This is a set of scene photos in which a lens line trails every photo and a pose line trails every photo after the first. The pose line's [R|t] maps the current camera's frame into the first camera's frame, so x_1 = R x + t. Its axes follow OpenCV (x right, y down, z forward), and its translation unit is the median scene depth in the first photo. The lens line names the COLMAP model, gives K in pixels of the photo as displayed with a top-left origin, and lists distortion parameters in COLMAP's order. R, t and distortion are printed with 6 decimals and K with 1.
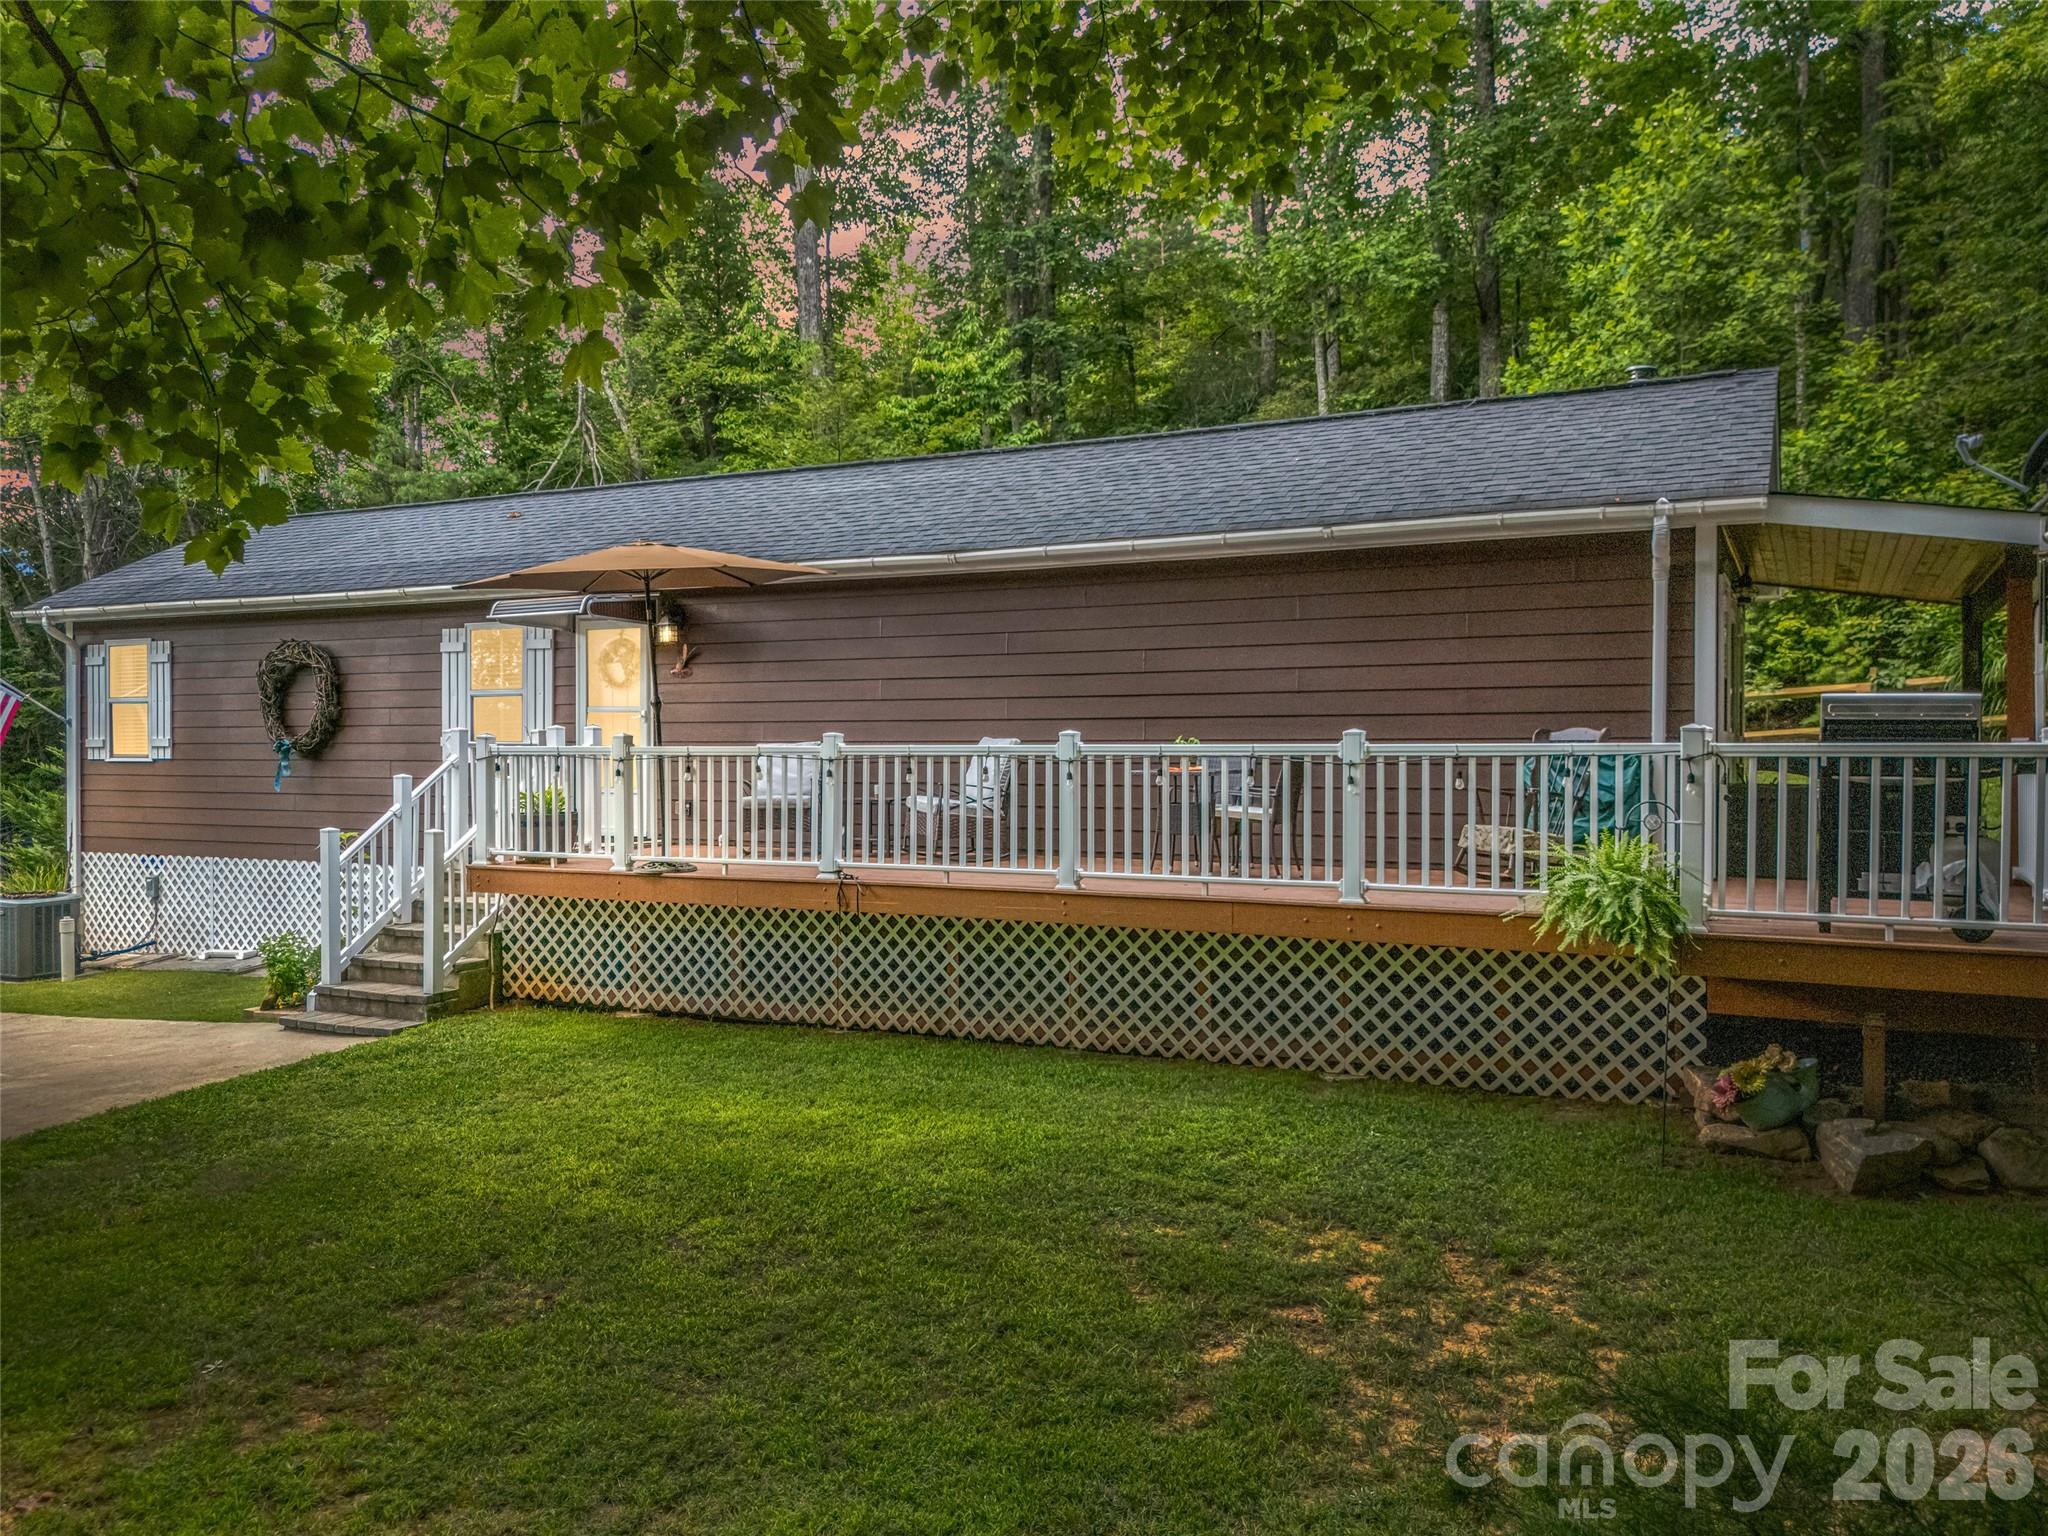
lens RADIAL K [[1536.8, 0, 1024.0], [0, 1536.8, 768.0], [0, 0, 1]] dist [0.067449, -0.057763]
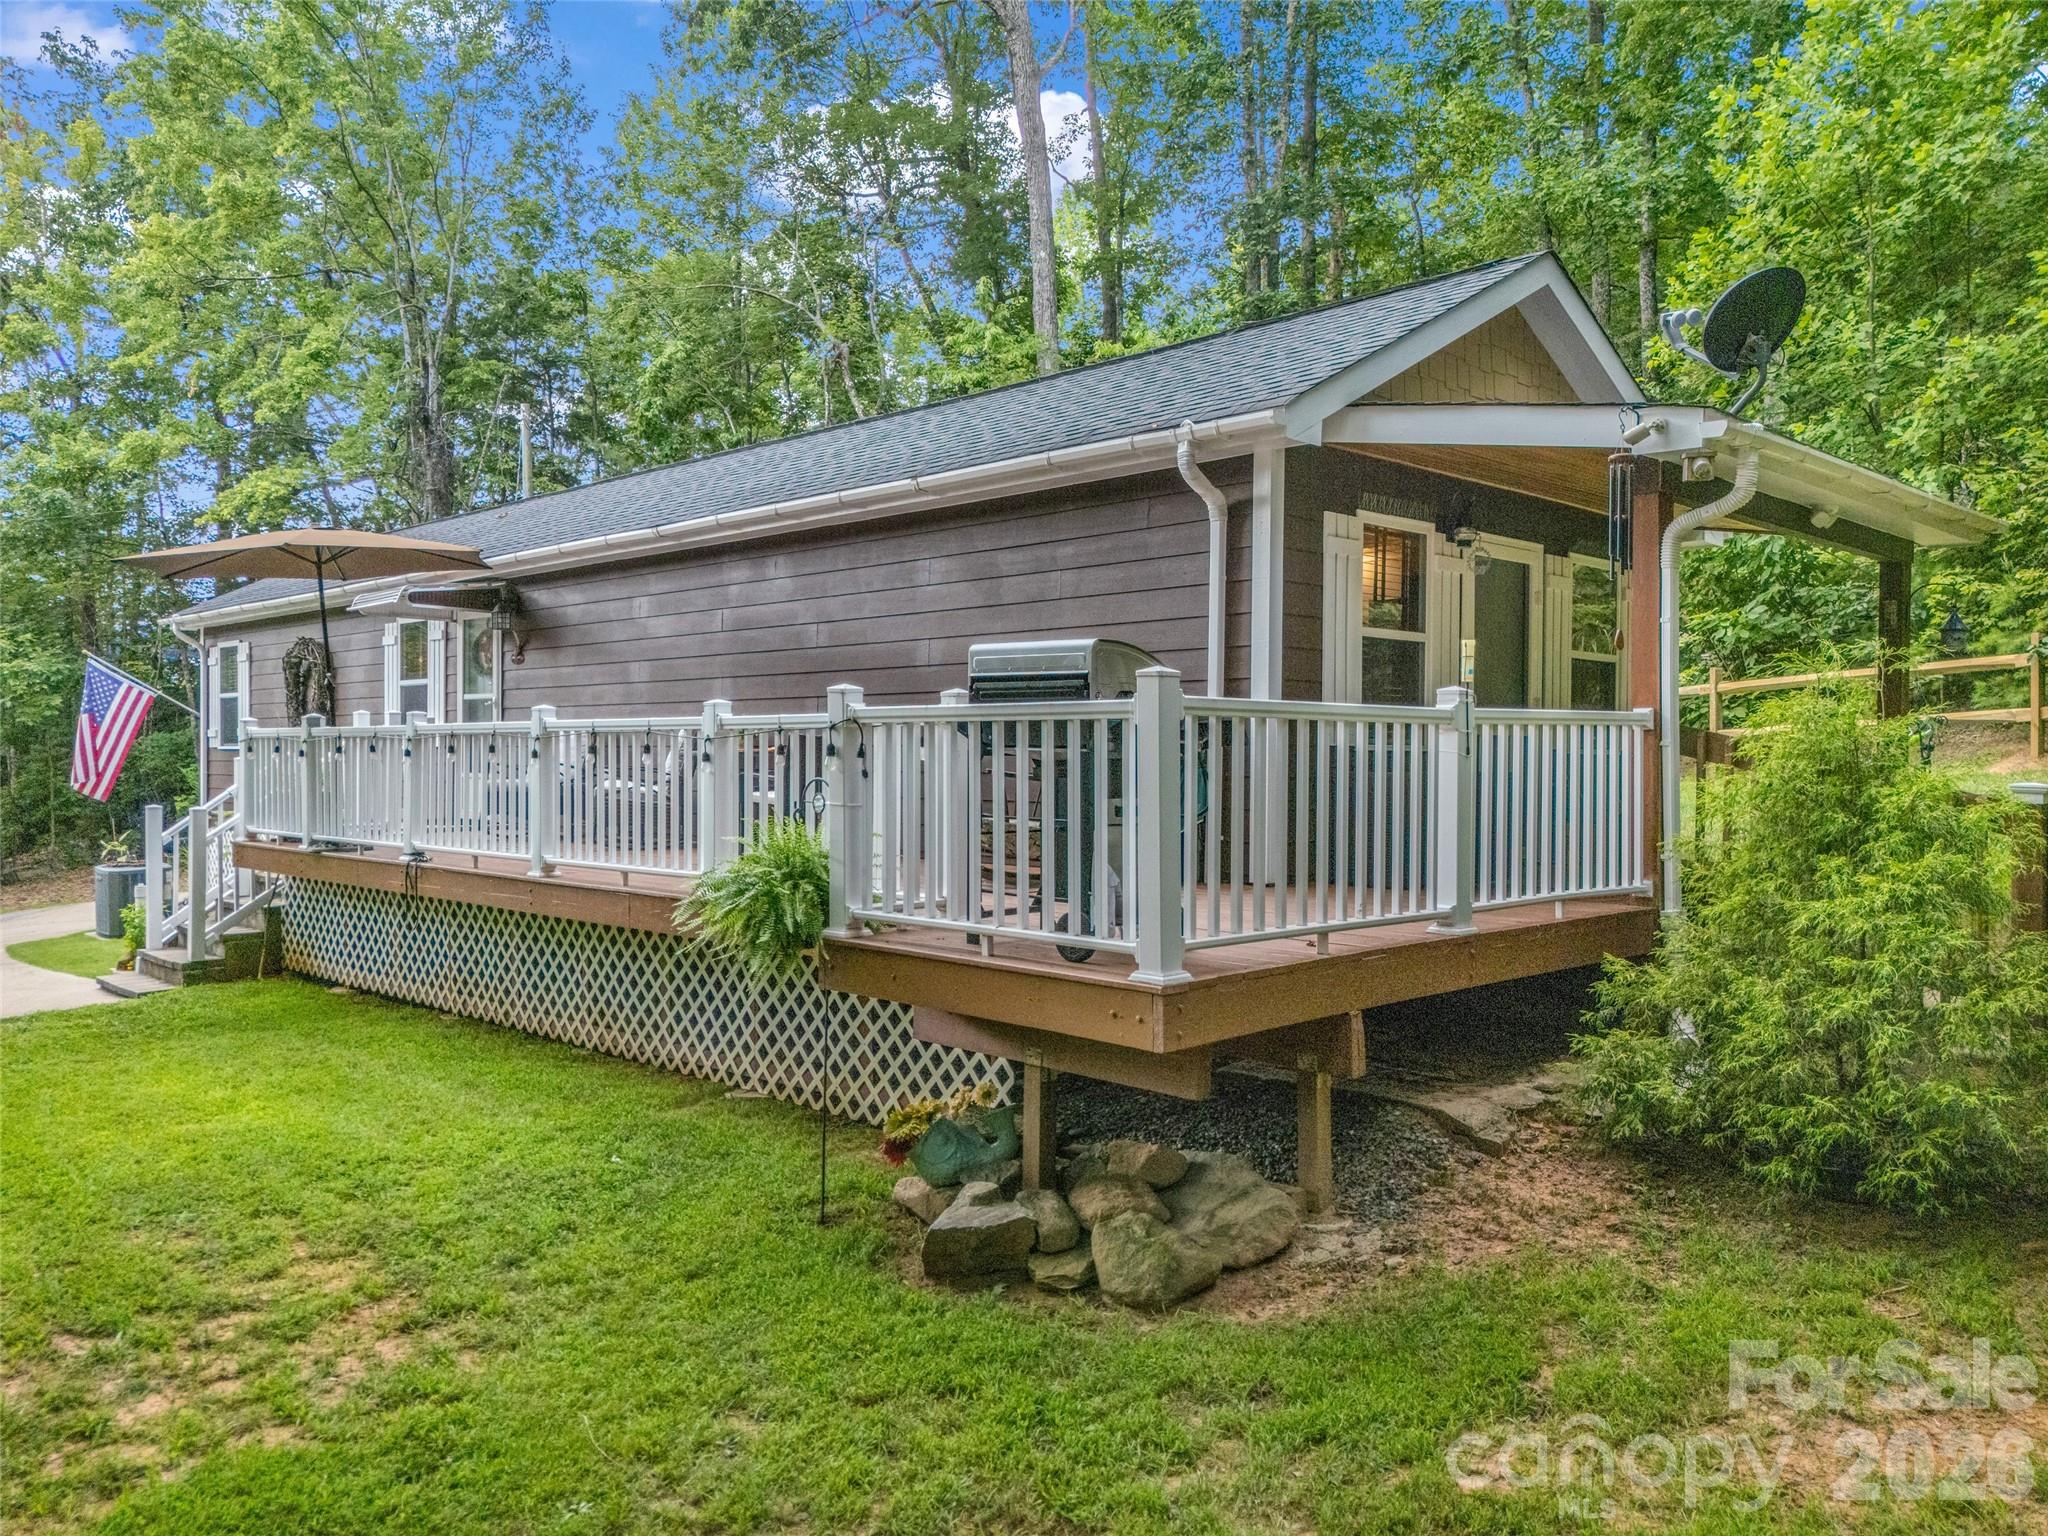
lens RADIAL K [[1536.8, 0, 1024.0], [0, 1536.8, 768.0], [0, 0, 1]] dist [0.067449, -0.057763]
pose [[0.946938, 0.005847, -0.321363, 0.523335], [-0.006619, 0.999977, -0.001309, 0.010872], [0.321348, 0.003367, 0.946955, 0.176439]]
